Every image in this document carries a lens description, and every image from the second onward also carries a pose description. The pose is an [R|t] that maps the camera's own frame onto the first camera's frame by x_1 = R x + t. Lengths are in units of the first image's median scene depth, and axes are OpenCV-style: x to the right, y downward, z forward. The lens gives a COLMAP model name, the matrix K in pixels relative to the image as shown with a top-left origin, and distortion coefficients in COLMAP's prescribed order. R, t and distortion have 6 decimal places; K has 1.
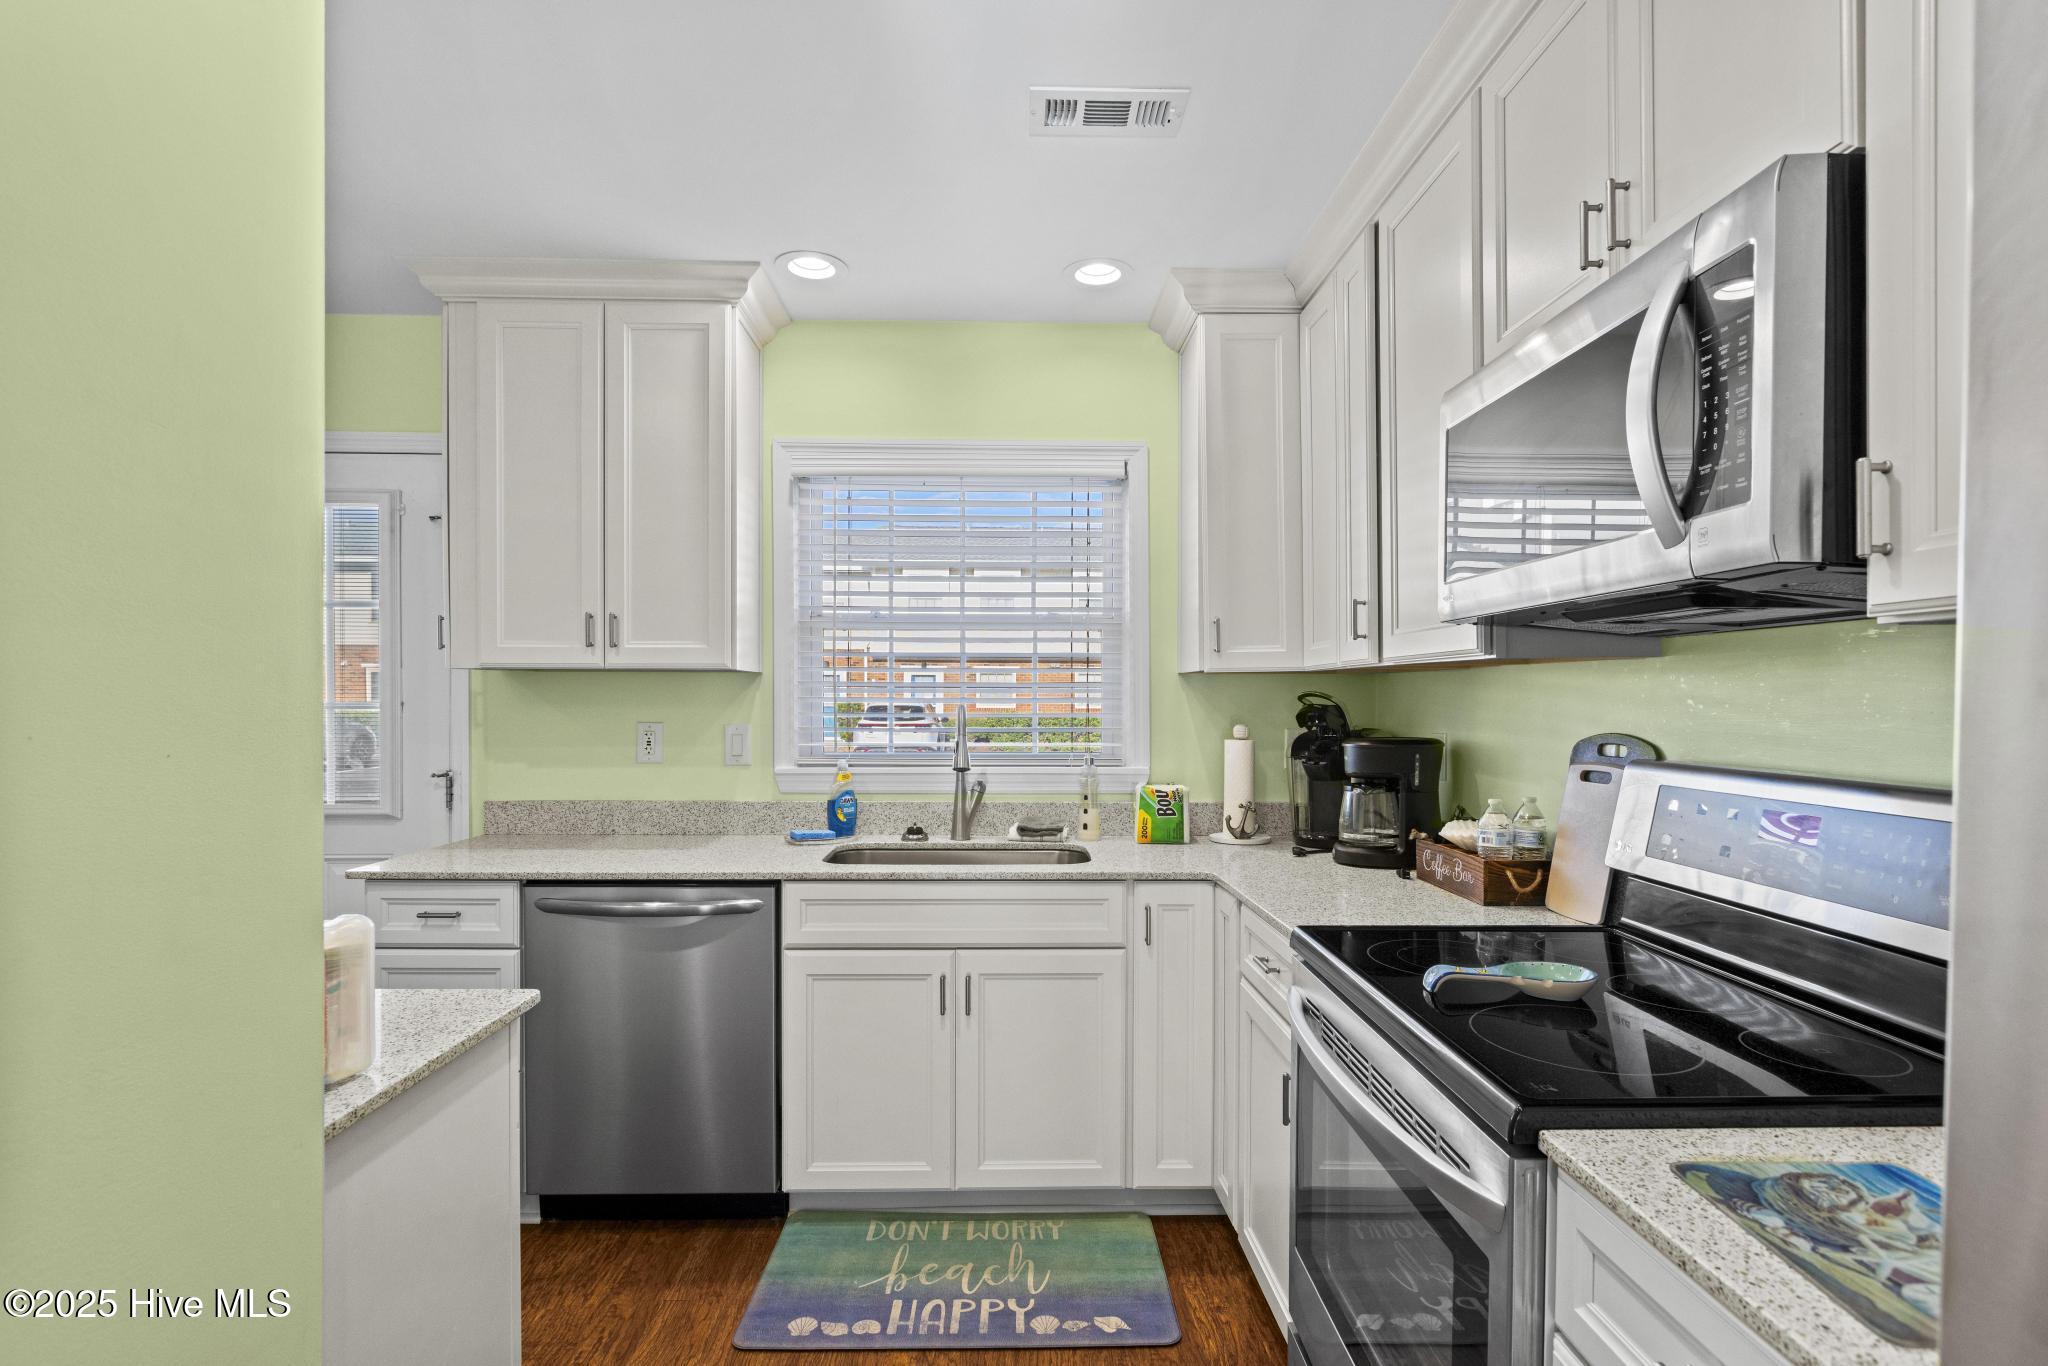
lens RADIAL K [[1003.9, 0, 1028.9], [0, 1003.9, 689.2], [0, 0, 1]] dist [-0.000095, 0.000008]
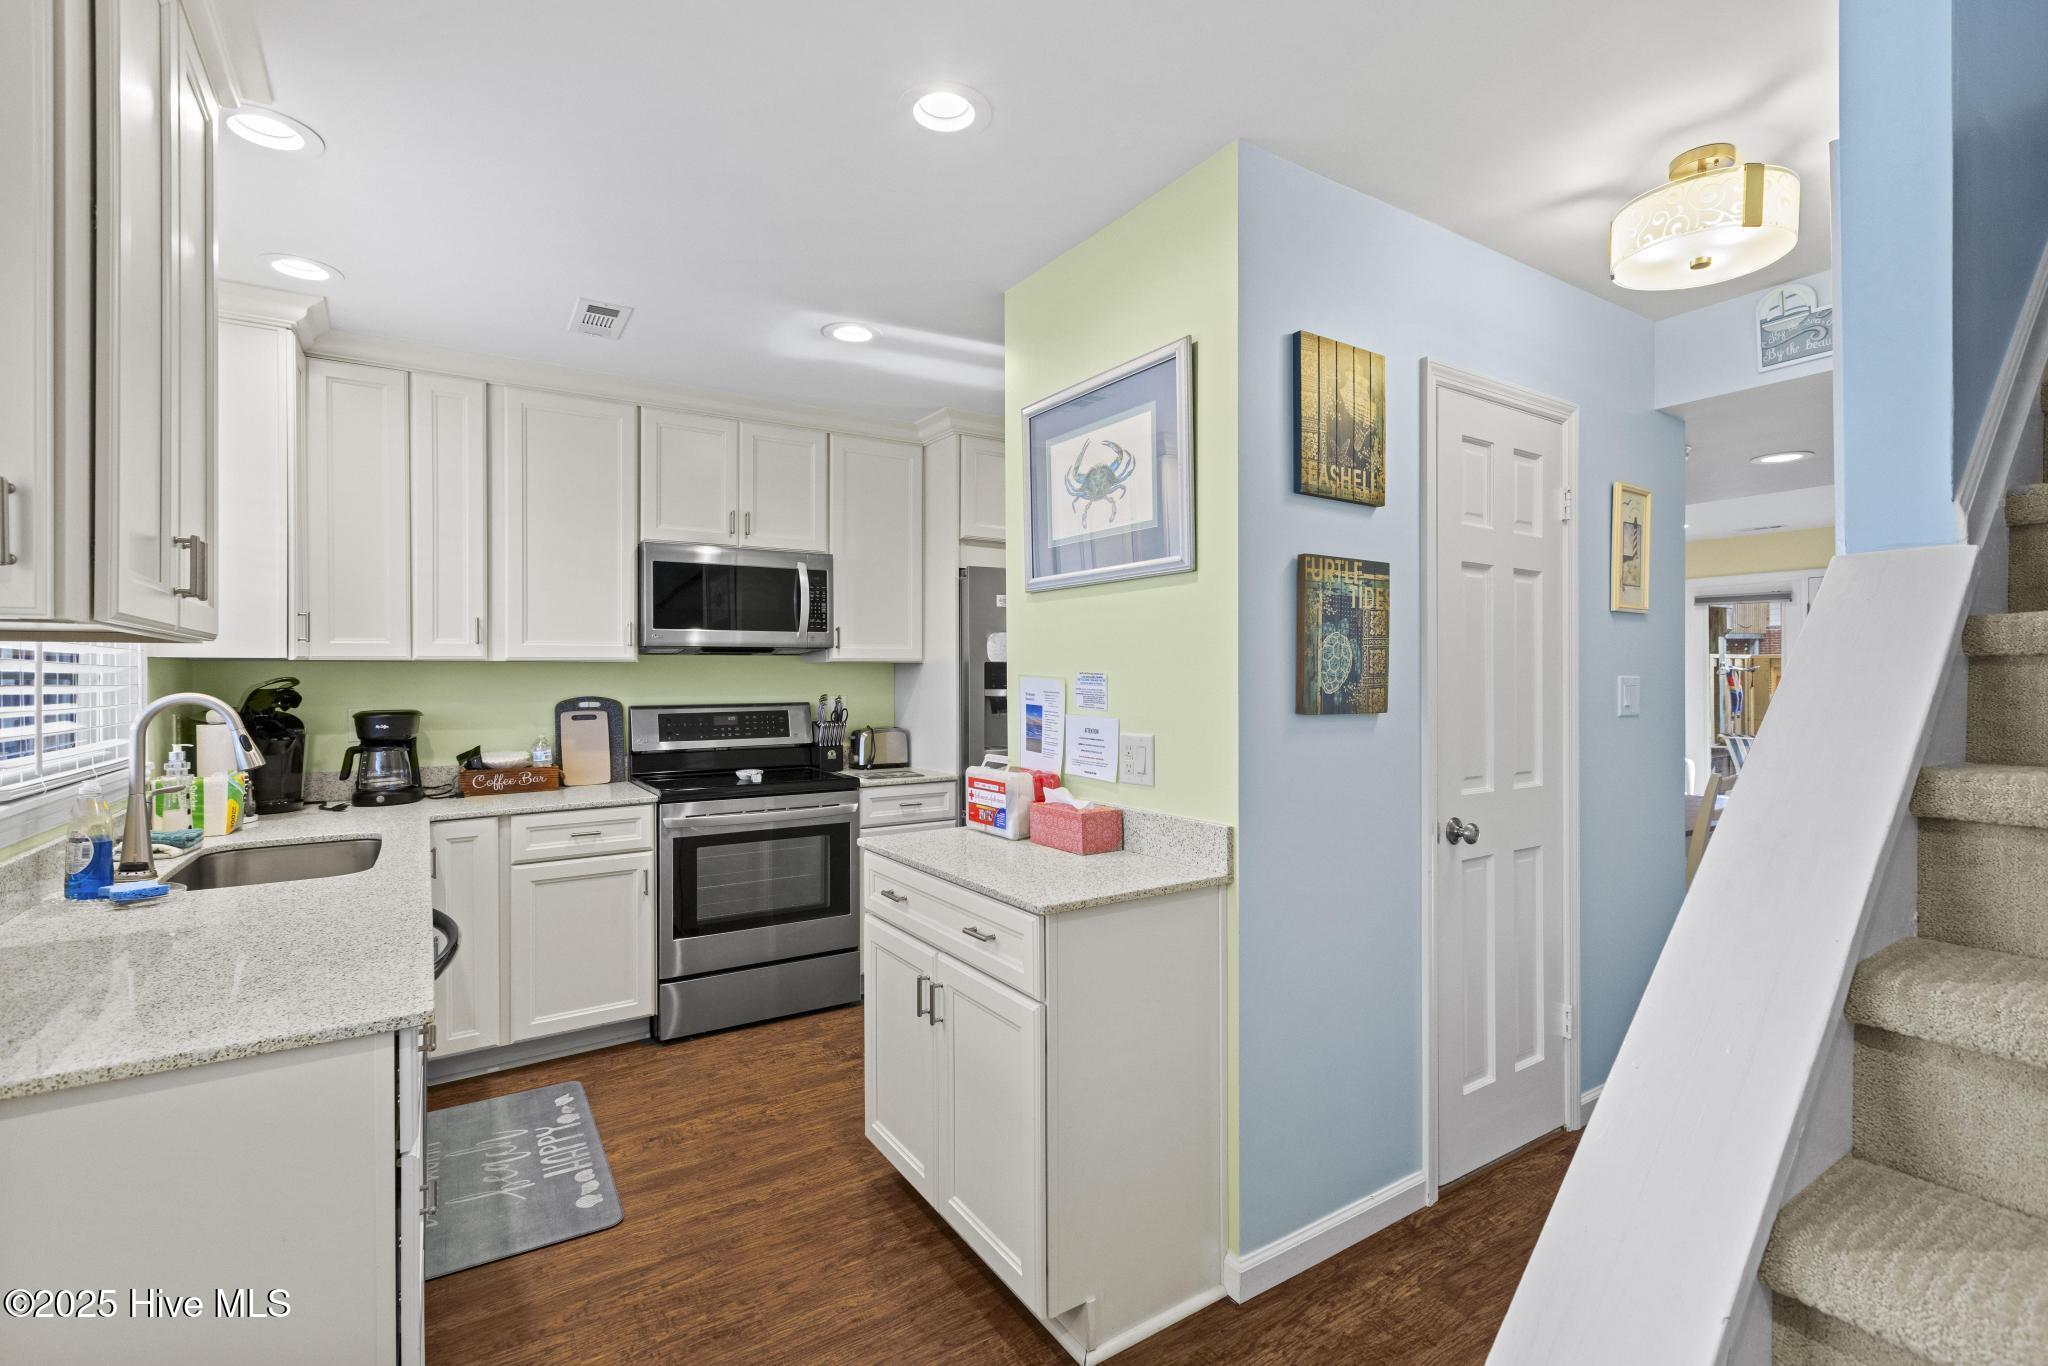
lens RADIAL K [[921.0, 0, 1035.5], [0, 921.0, 680.7], [0, 0, 1]] dist [-0.001239, 0.000735]
pose [[-0.534429, 0.000336, 0.845214, -1.398660], [0.006447, 0.999972, 0.003679, 0.009347], [-0.845189, 0.007416, -0.534416, 1.095881]]
